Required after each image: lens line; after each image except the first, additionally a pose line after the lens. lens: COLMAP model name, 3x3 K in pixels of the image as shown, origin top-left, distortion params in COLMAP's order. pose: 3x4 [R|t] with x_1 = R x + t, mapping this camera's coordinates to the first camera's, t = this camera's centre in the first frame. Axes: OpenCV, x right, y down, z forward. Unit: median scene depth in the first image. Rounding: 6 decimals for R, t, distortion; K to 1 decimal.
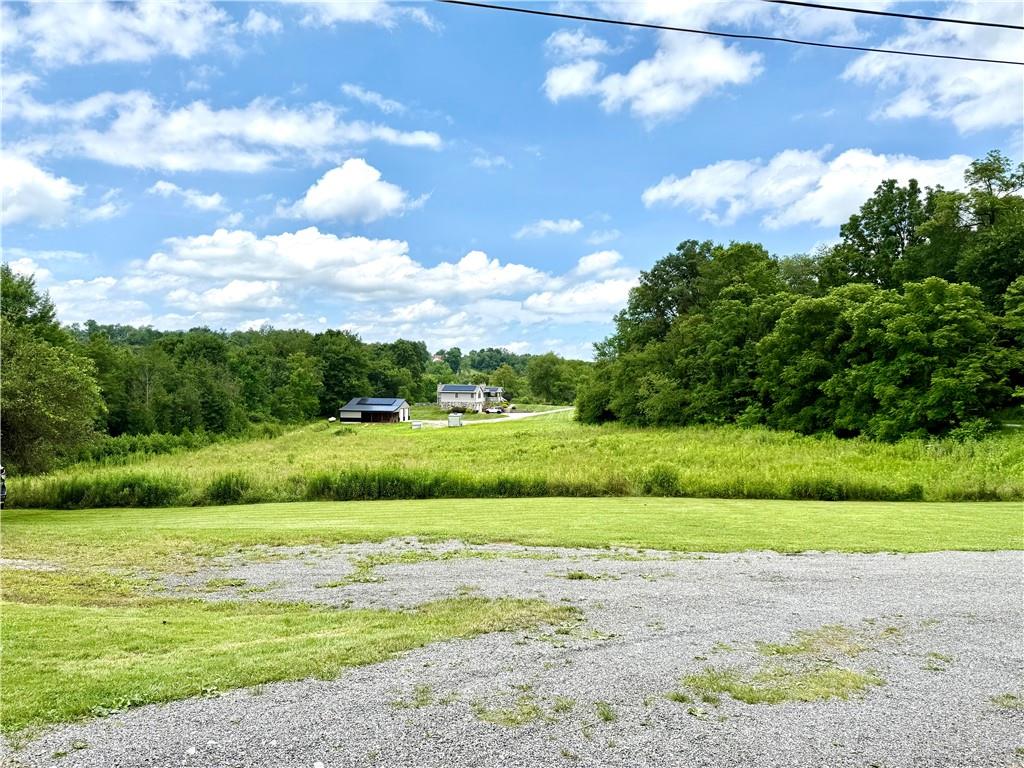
lens RADIAL K [[741.1, 0, 512.0], [0, 741.1, 384.0], [0, 0, 1]] dist [-0.000898, -0.000615]
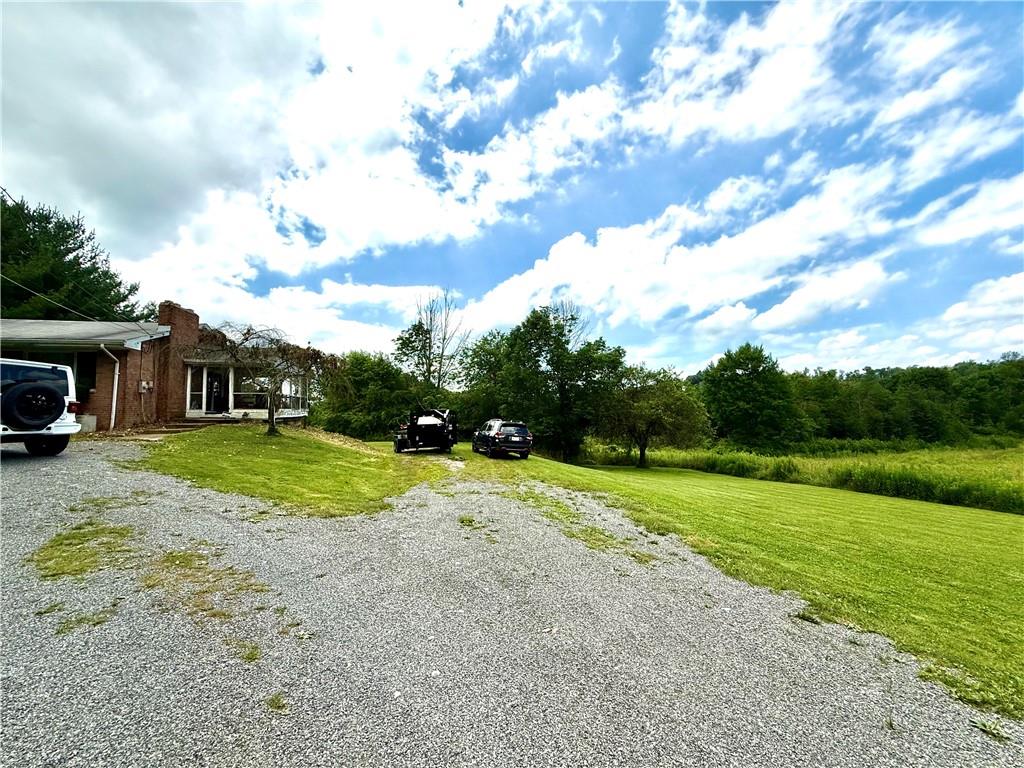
lens RADIAL K [[408.2, 0, 512.0], [0, 408.2, 384.0], [0, 0, 1]] dist [-0.000063, 0.000012]
pose [[0.262862, -0.085214, -0.961063, 0.101977], [0.018608, 0.996355, -0.083254, 0.012806], [0.964654, 0.004001, 0.263490, 0.122328]]
